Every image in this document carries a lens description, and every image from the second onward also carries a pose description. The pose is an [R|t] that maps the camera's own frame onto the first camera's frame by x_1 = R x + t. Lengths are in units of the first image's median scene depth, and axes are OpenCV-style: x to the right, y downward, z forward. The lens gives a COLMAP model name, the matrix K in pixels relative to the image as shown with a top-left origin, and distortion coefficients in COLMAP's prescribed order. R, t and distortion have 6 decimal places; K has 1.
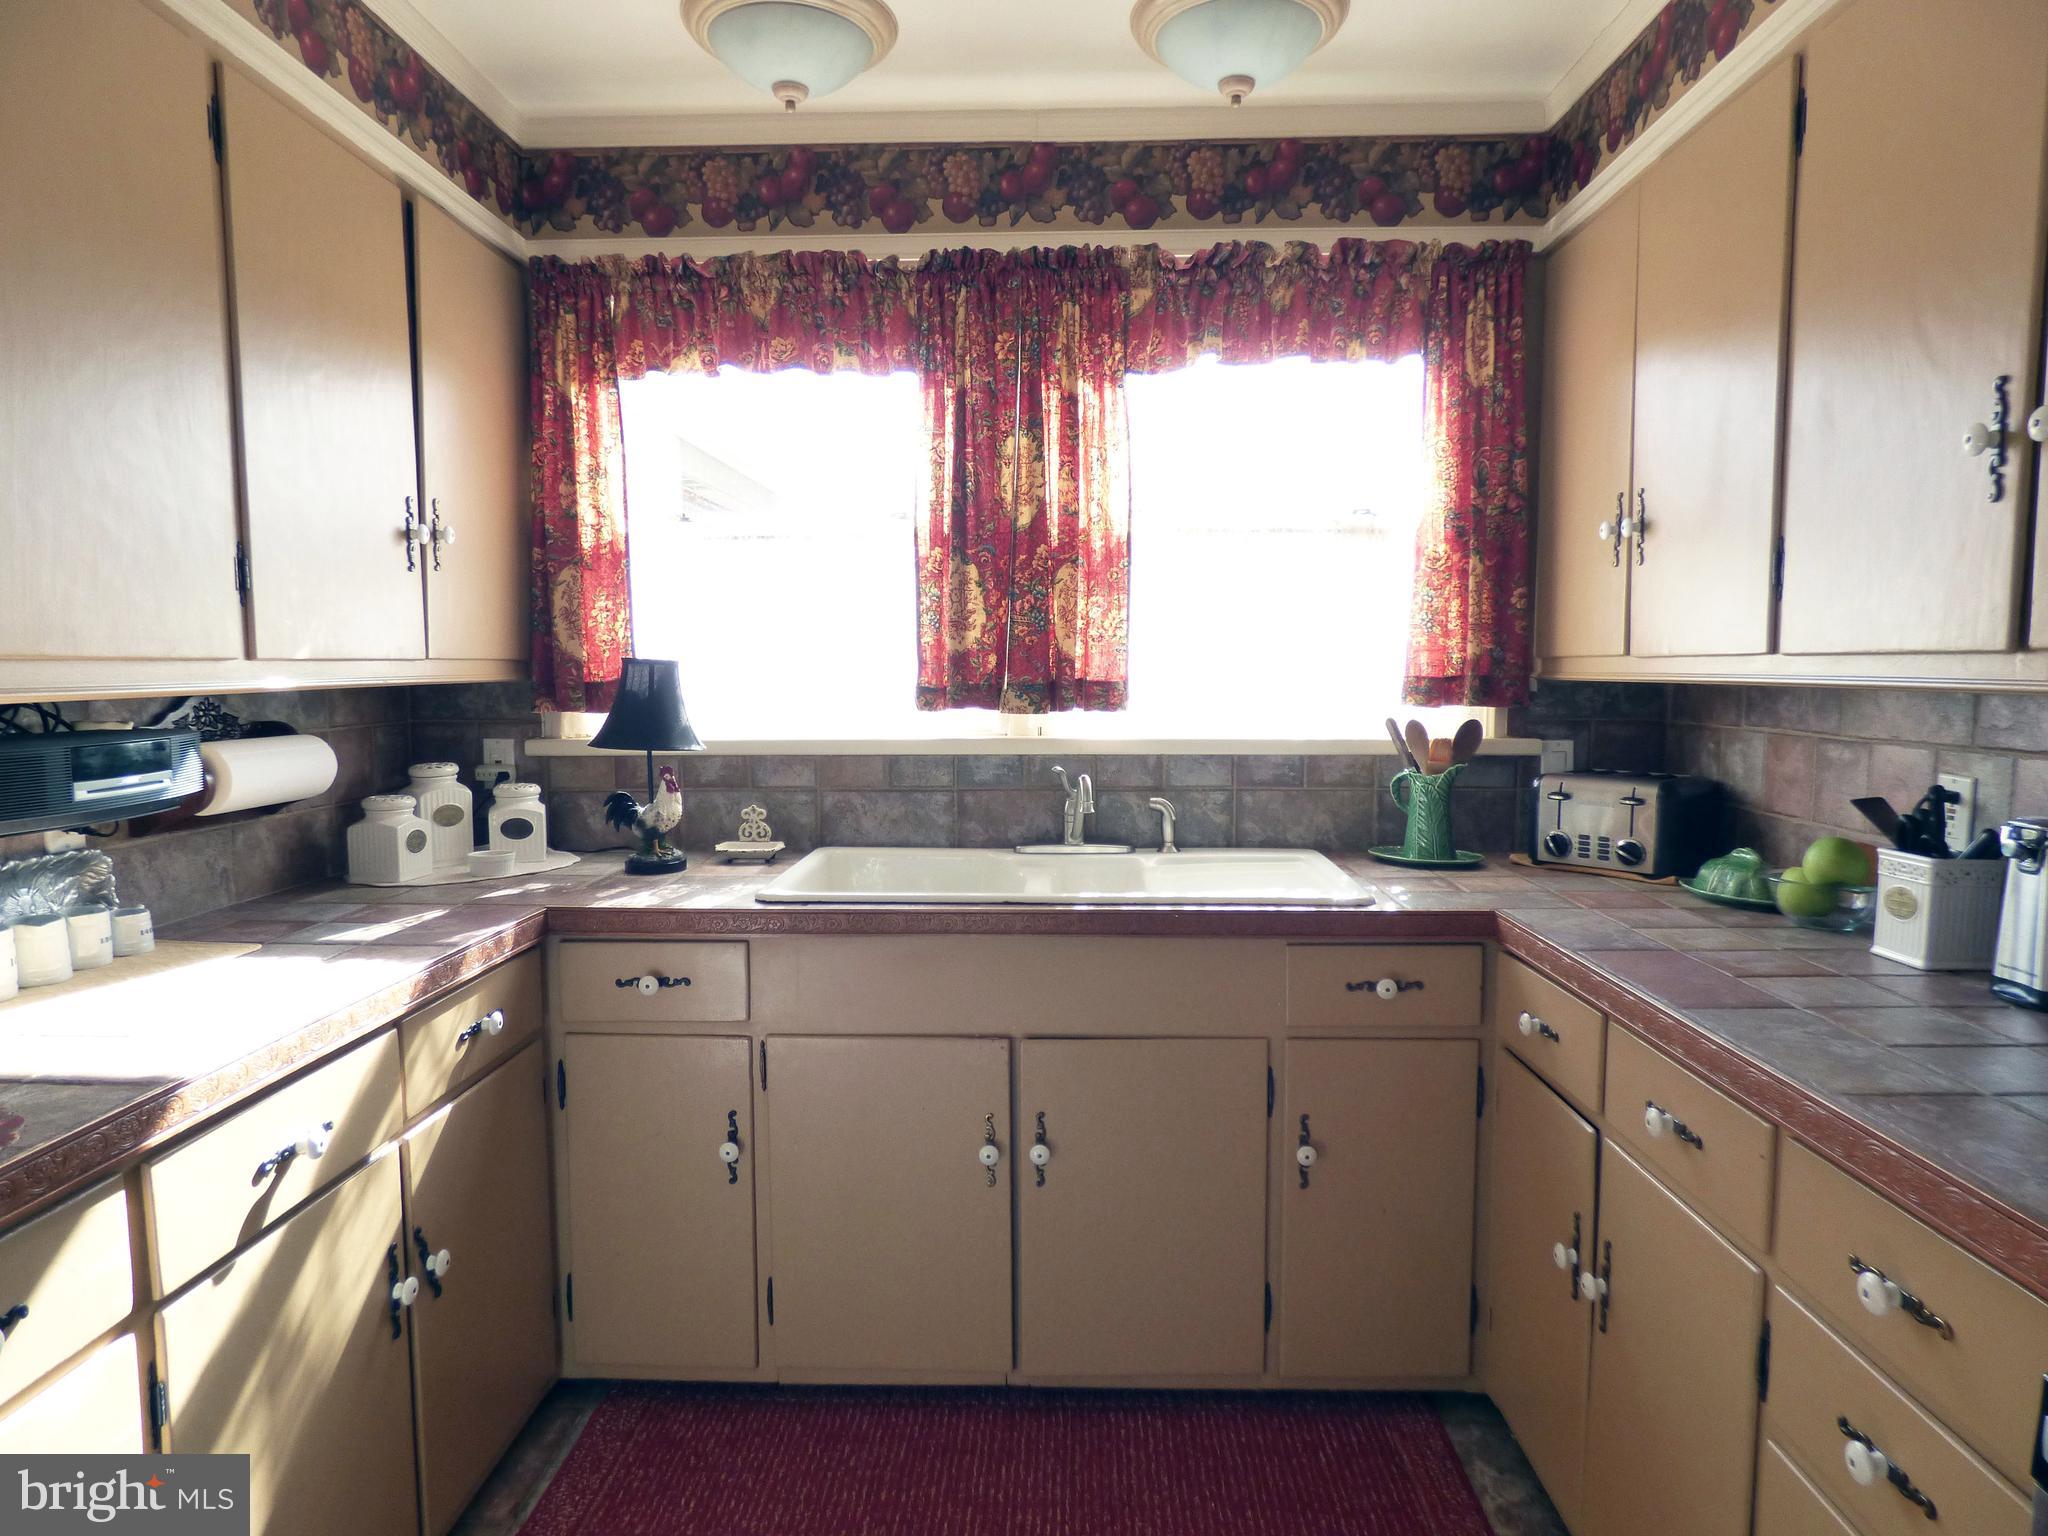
lens RADIAL K [[1228.5, 0, 1017.1], [0, 1228.5, 763.3], [0, 0, 1]] dist [-0.008570, -0.000348]
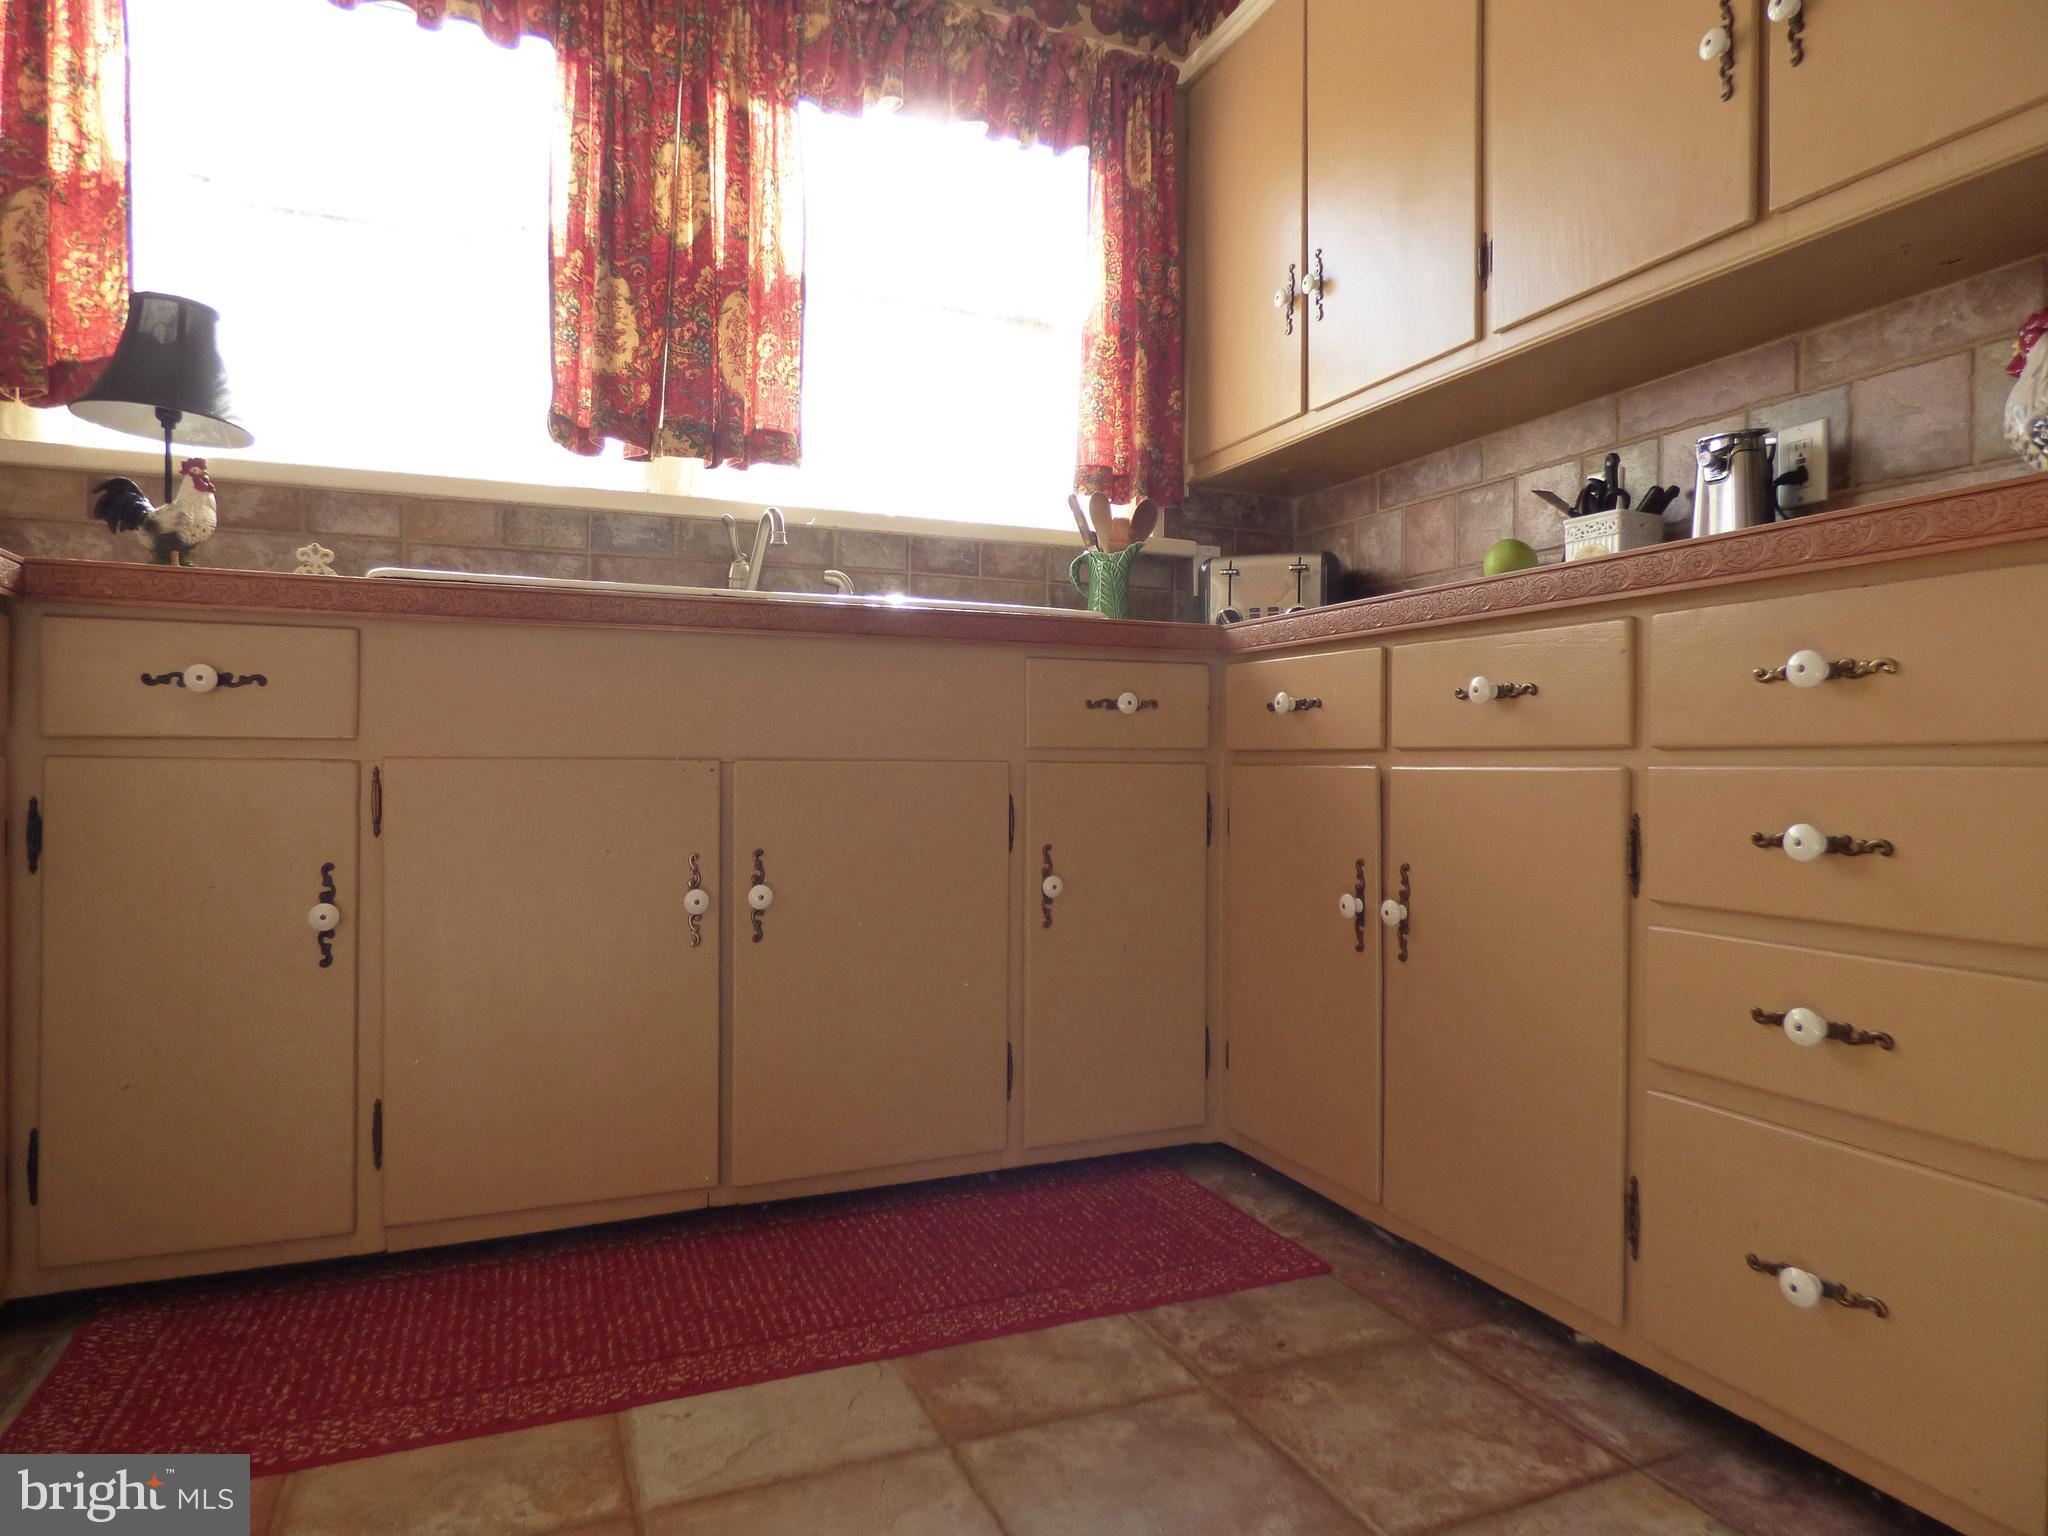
lens RADIAL K [[1228.5, 0, 1015.2], [0, 1228.5, 764.2], [0, 0, 1]] dist [-0.008570, -0.000348]
pose [[0.907974, 0.010840, 0.418887, -0.142561], [0.022273, 0.997003, -0.074081, 0.245036], [-0.418435, 0.076594, 0.905011, 0.148692]]
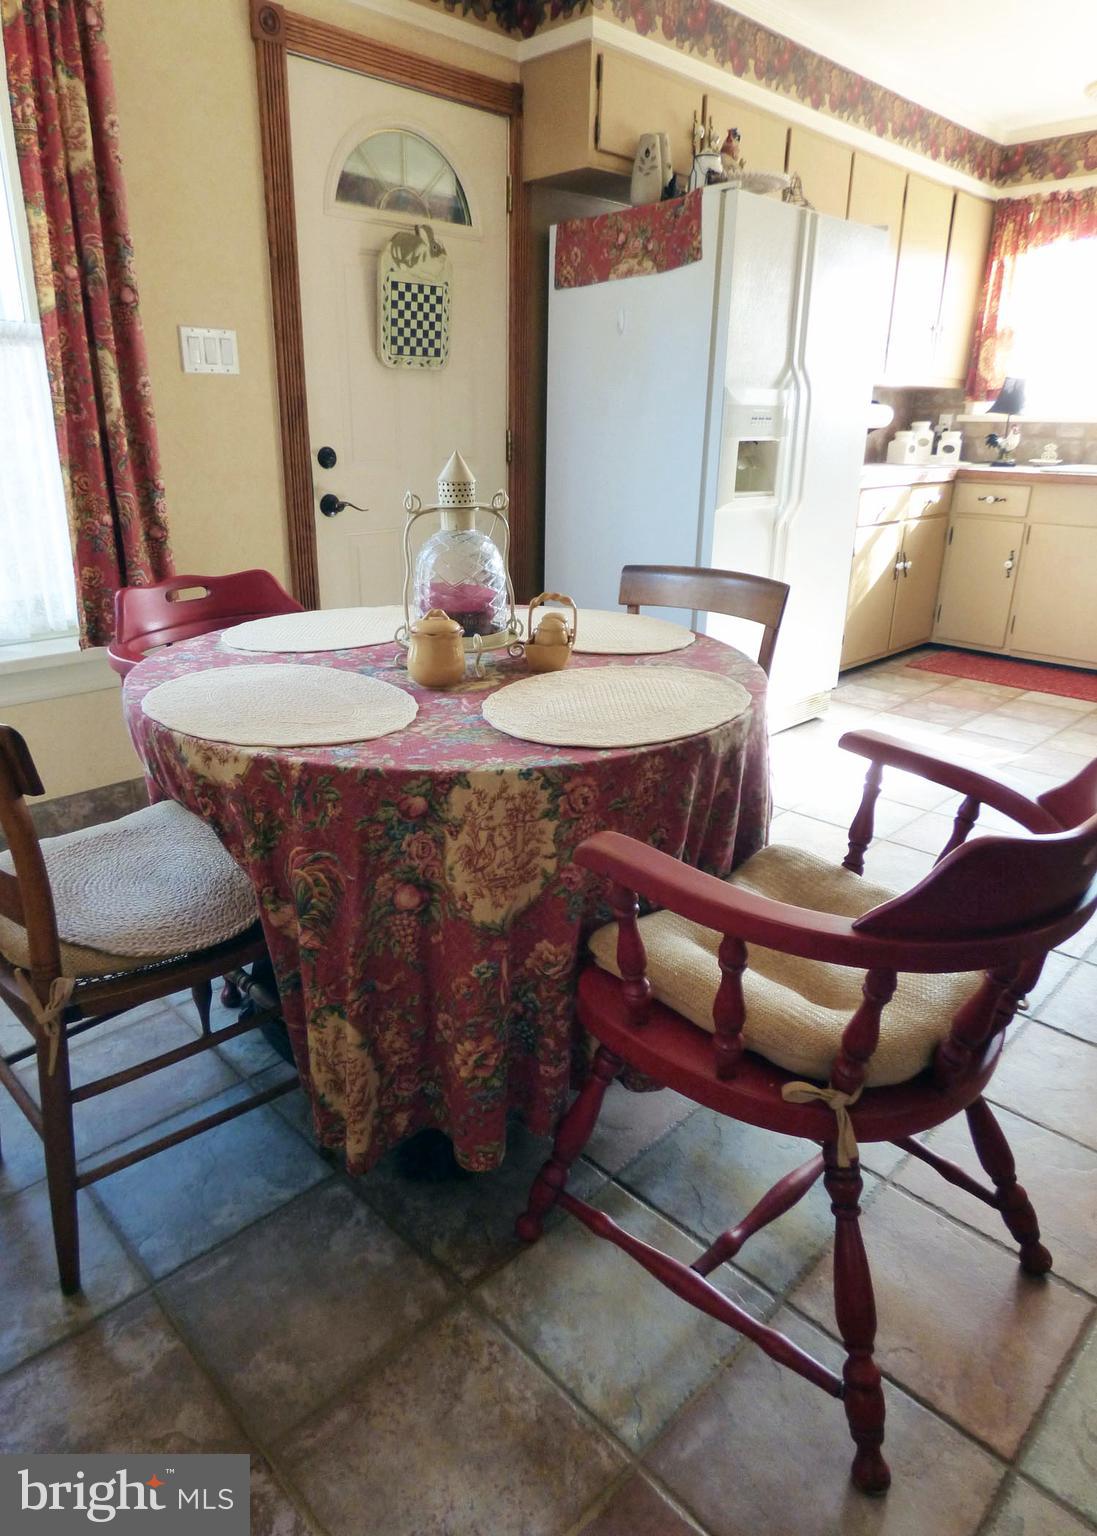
lens RADIAL K [[932.4, 0, 511.3], [0, 932.4, 754.7], [0, 0, 1]] dist [-0.022731, 0.004222]
pose [[0.707458, 0.243840, -0.663359, 0.387951], [-0.063036, 0.956627, 0.284414, 0.172964], [0.703938, -0.159395, 0.692144, -1.093126]]
